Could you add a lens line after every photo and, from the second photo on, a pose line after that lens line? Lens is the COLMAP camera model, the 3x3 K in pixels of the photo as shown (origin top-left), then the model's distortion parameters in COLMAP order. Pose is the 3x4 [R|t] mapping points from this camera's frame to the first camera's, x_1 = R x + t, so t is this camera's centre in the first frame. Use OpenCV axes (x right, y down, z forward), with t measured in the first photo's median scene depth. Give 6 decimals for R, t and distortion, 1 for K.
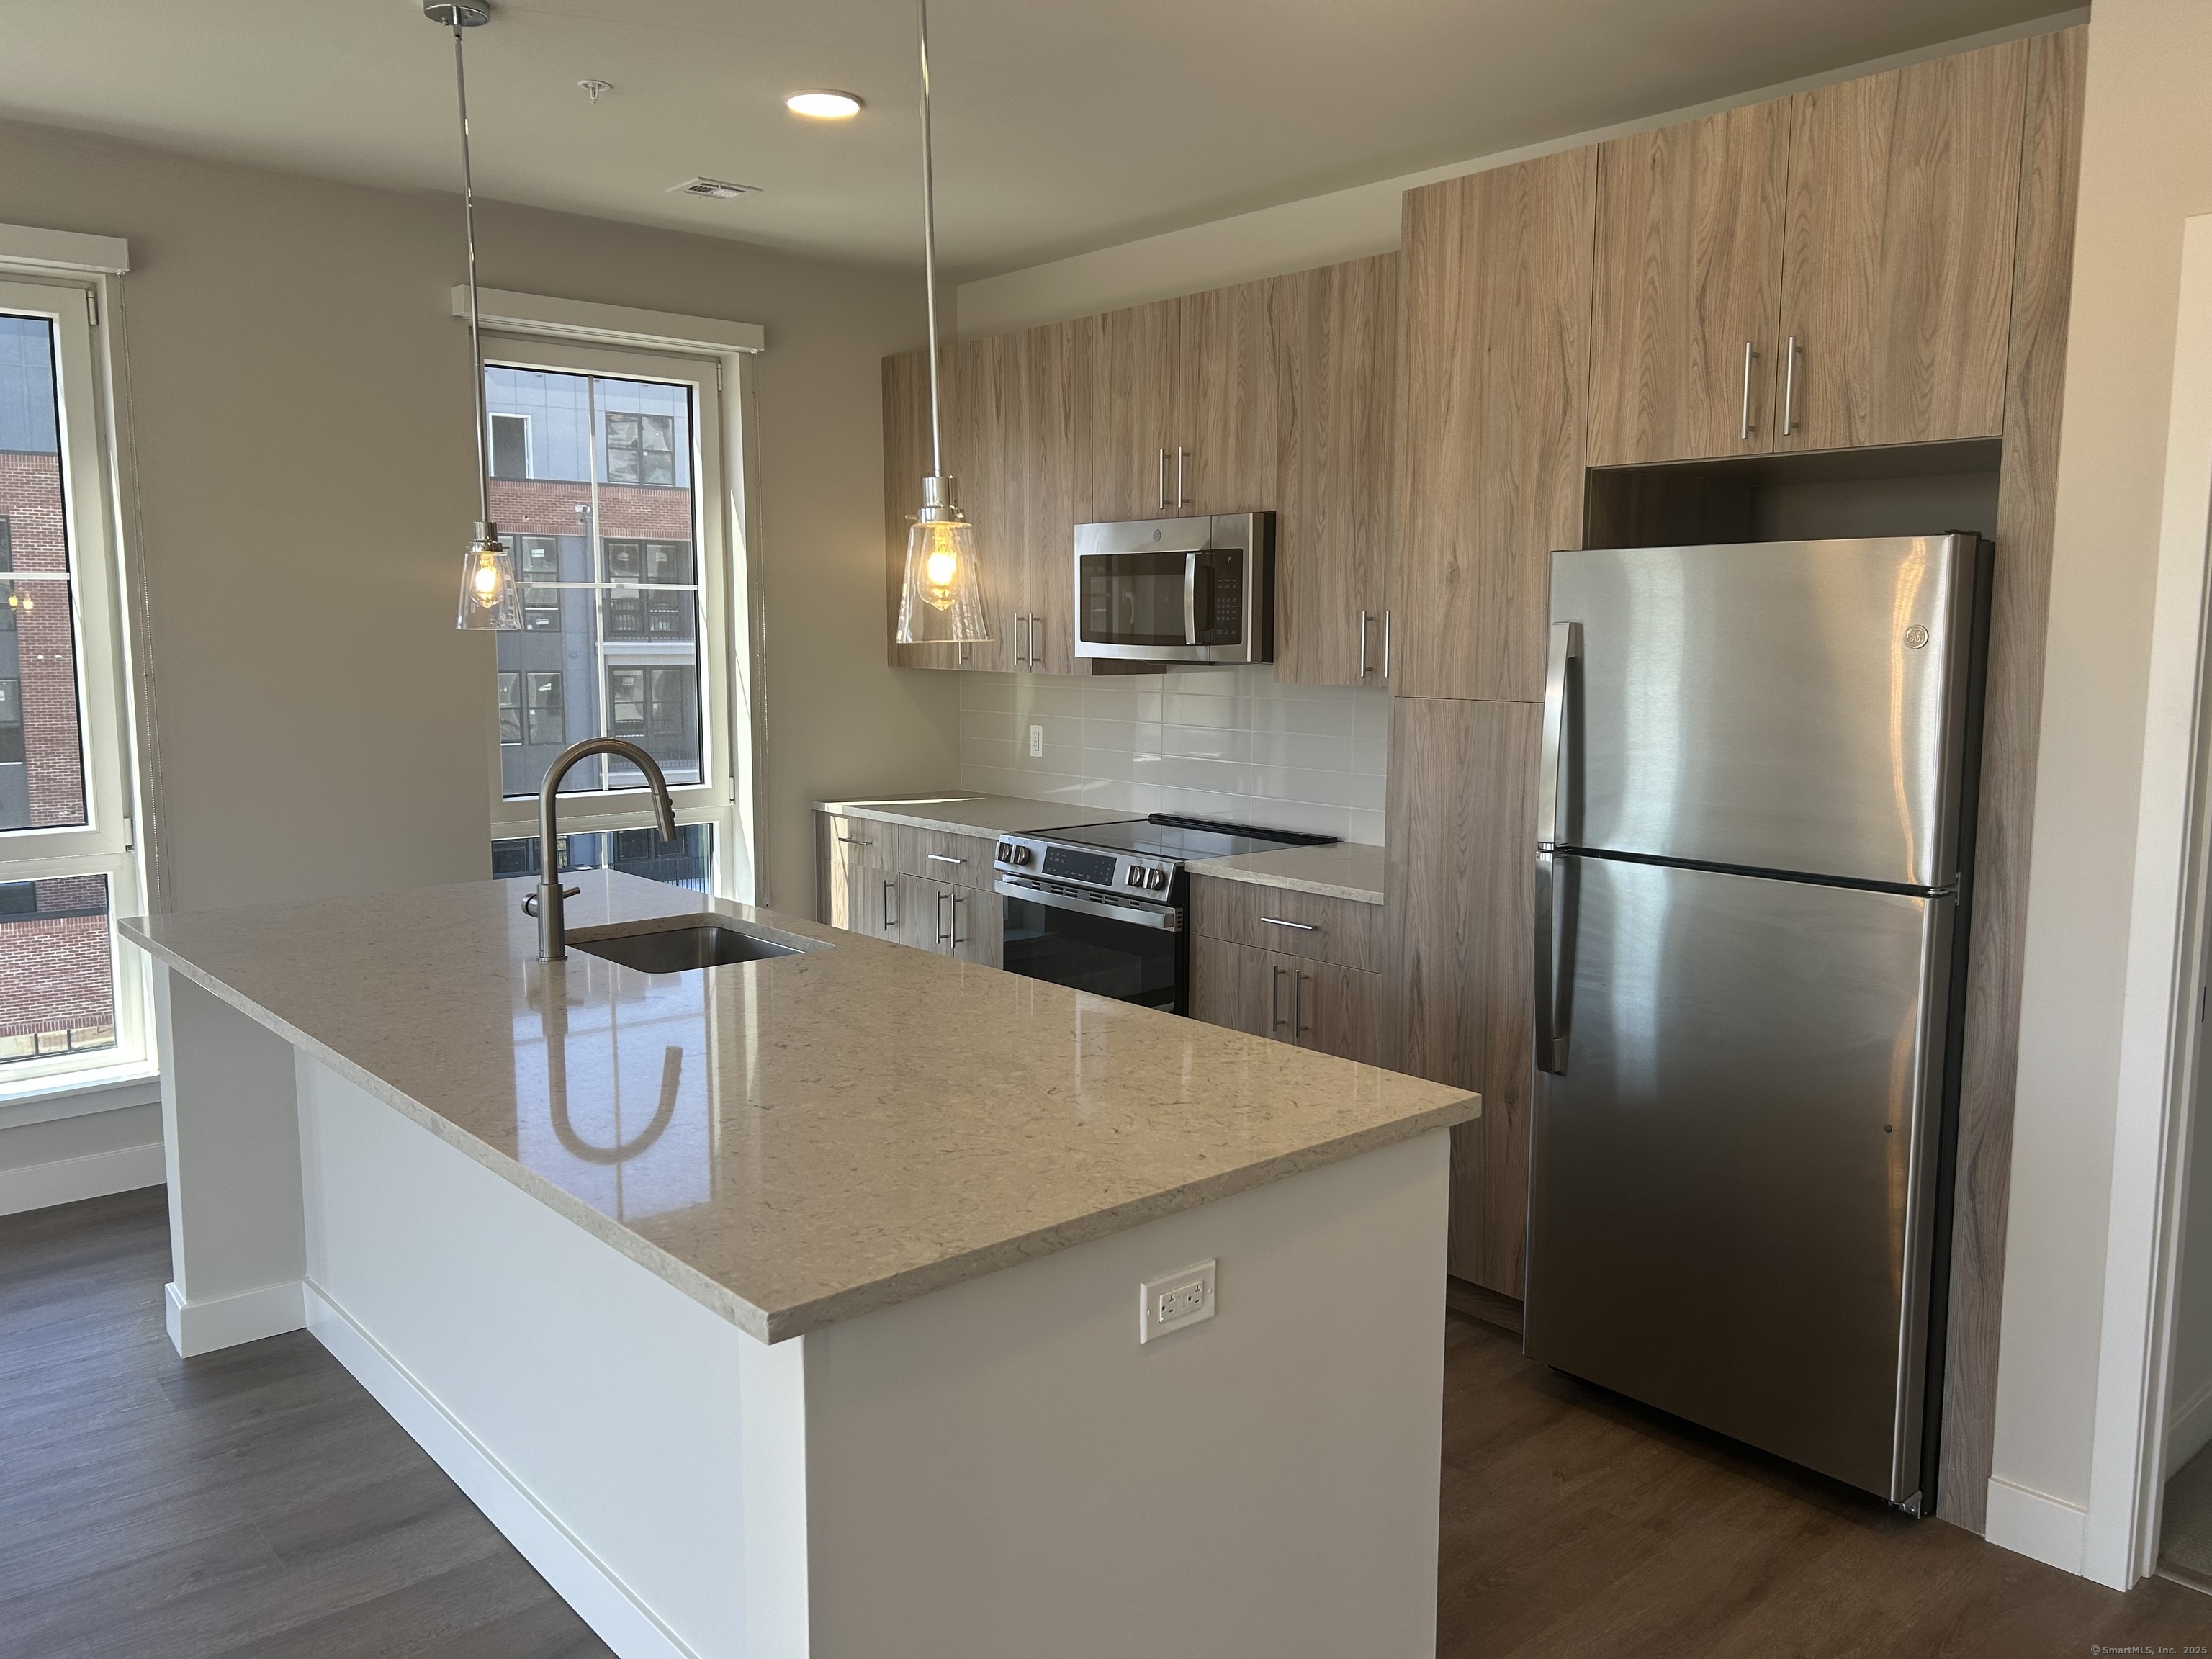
lens RADIAL K [[1668.9, 0, 1095.8], [0, 1668.9, 827.3], [0, 0, 1]] dist [0.039344, -0.004245]
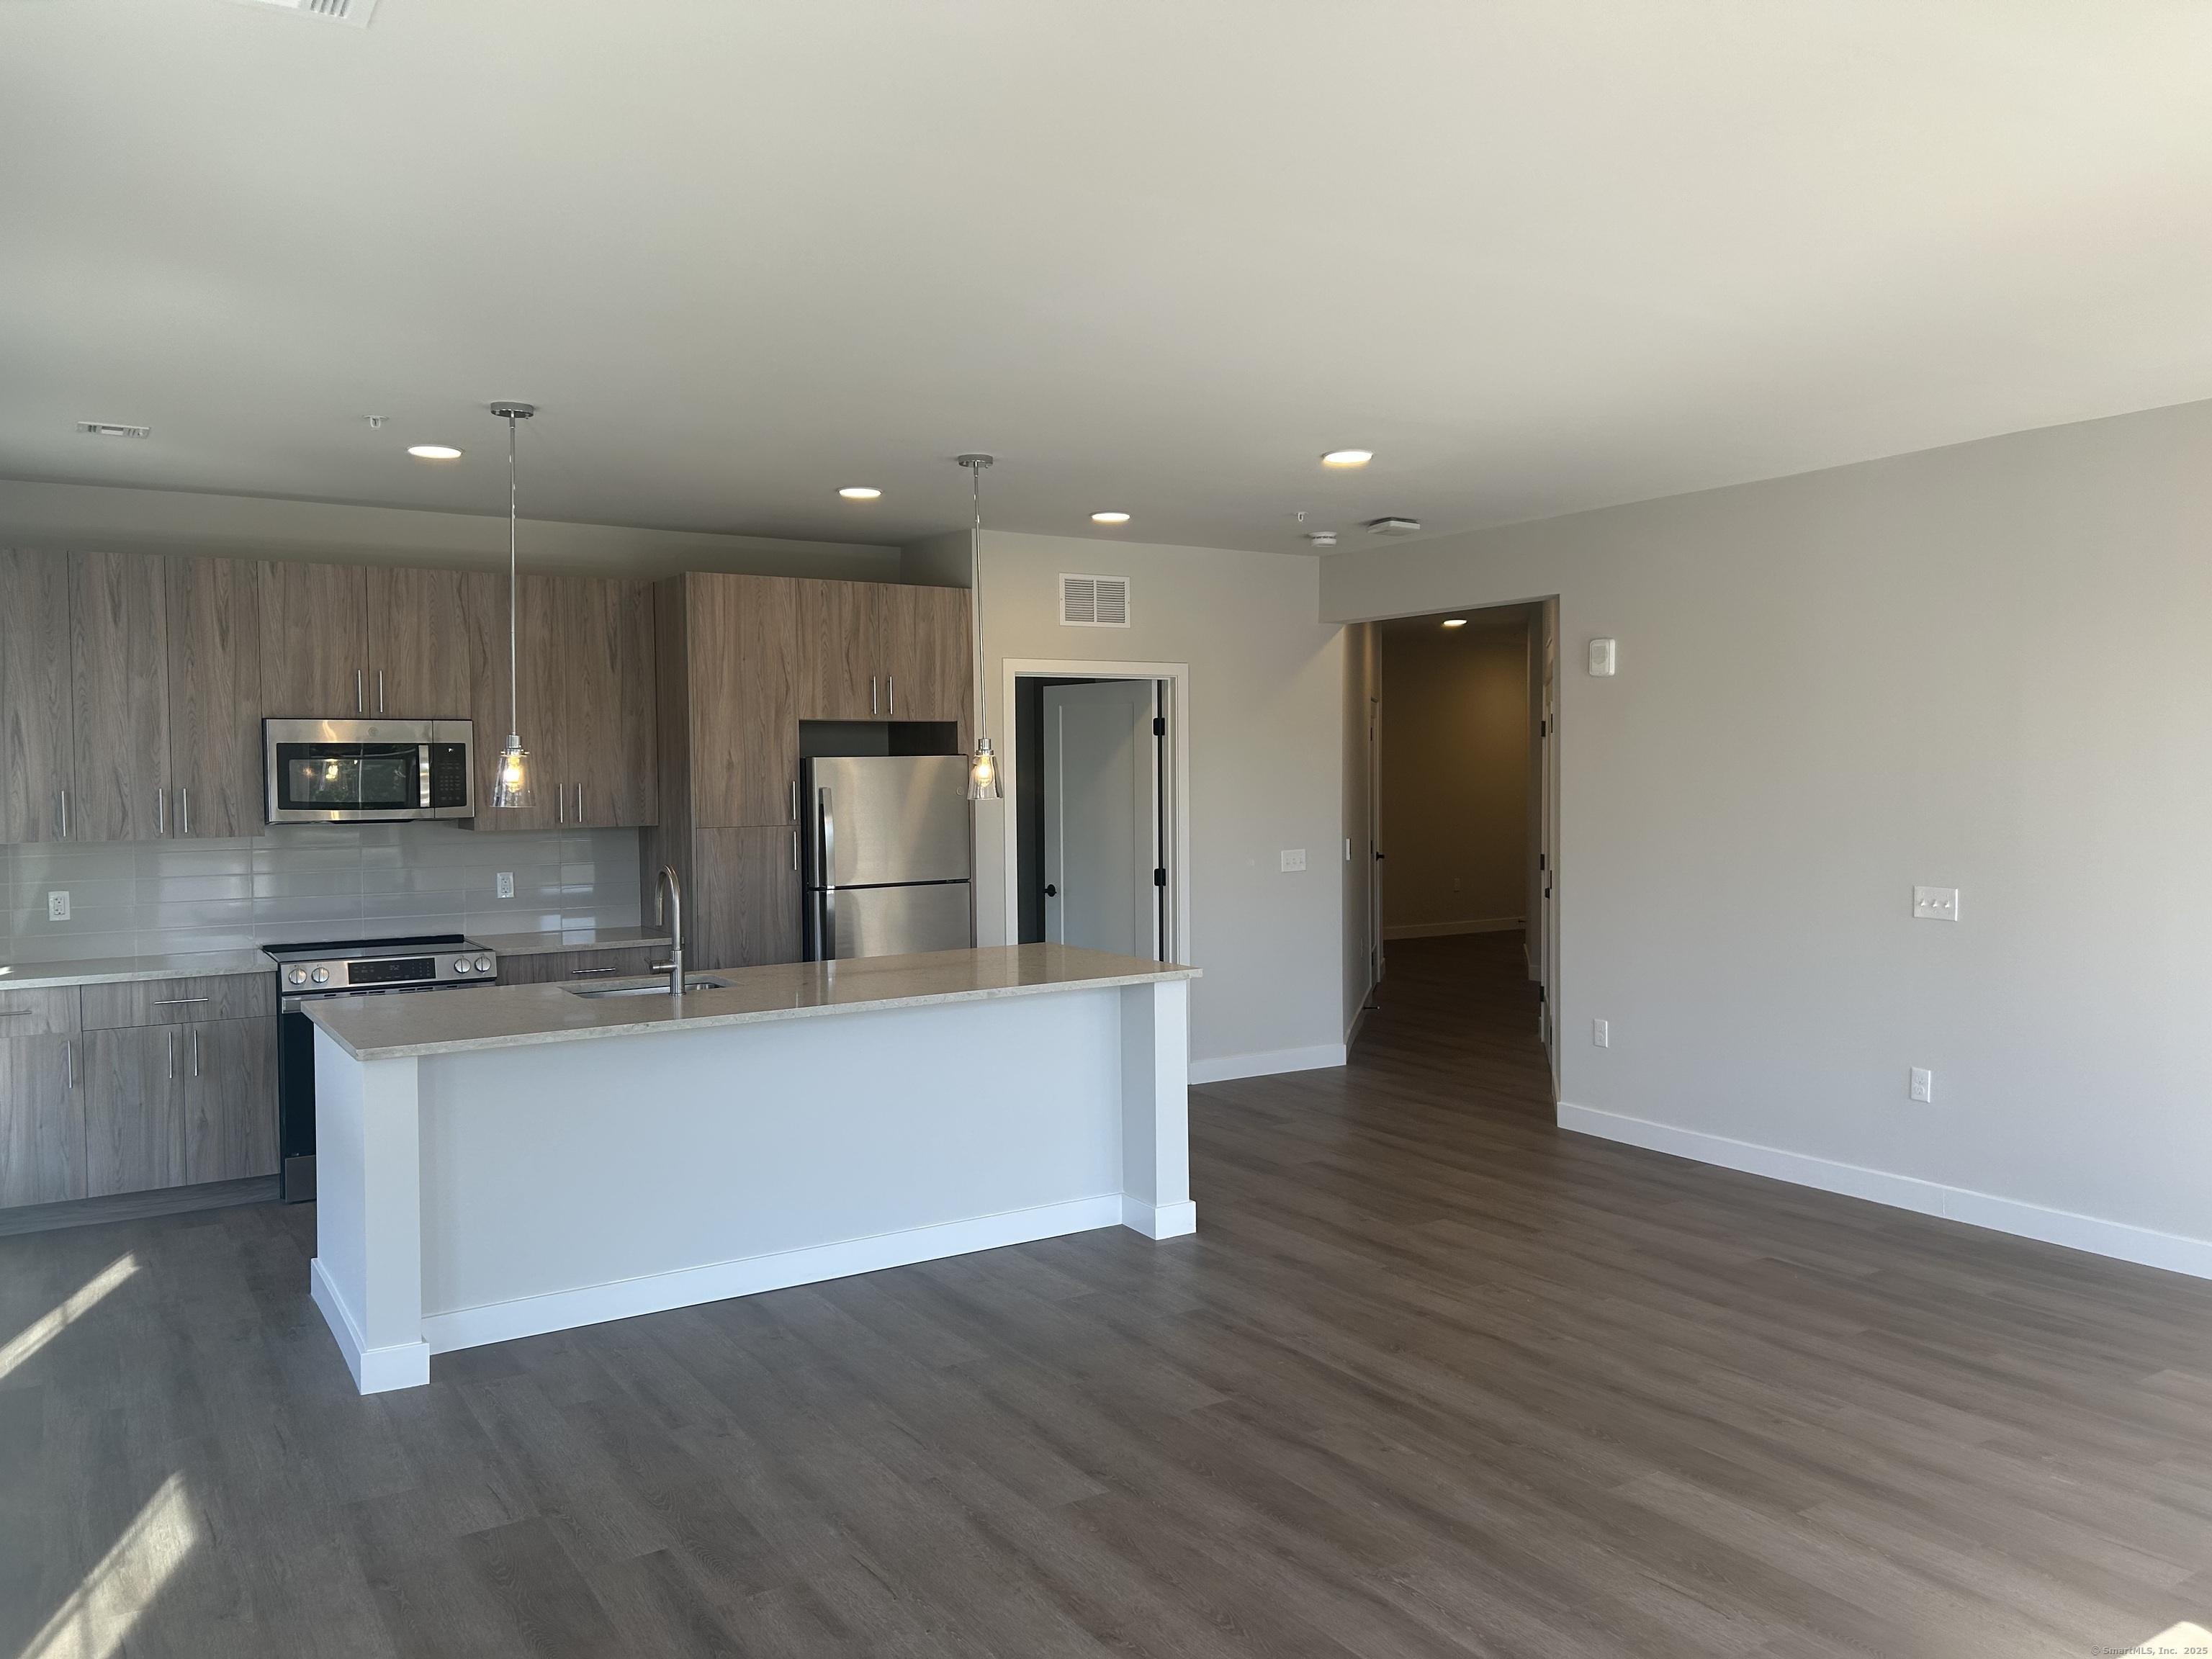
lens RADIAL K [[1668.9, 0, 1109.8], [0, 1668.9, 824.3], [0, 0, 1]] dist [0.039344, -0.004245]
pose [[0.144635, -0.044755, 0.988472, -1.803313], [0.128150, 0.991410, 0.026137, -0.079683], [-0.981152, 0.122892, 0.149128, 0.276668]]
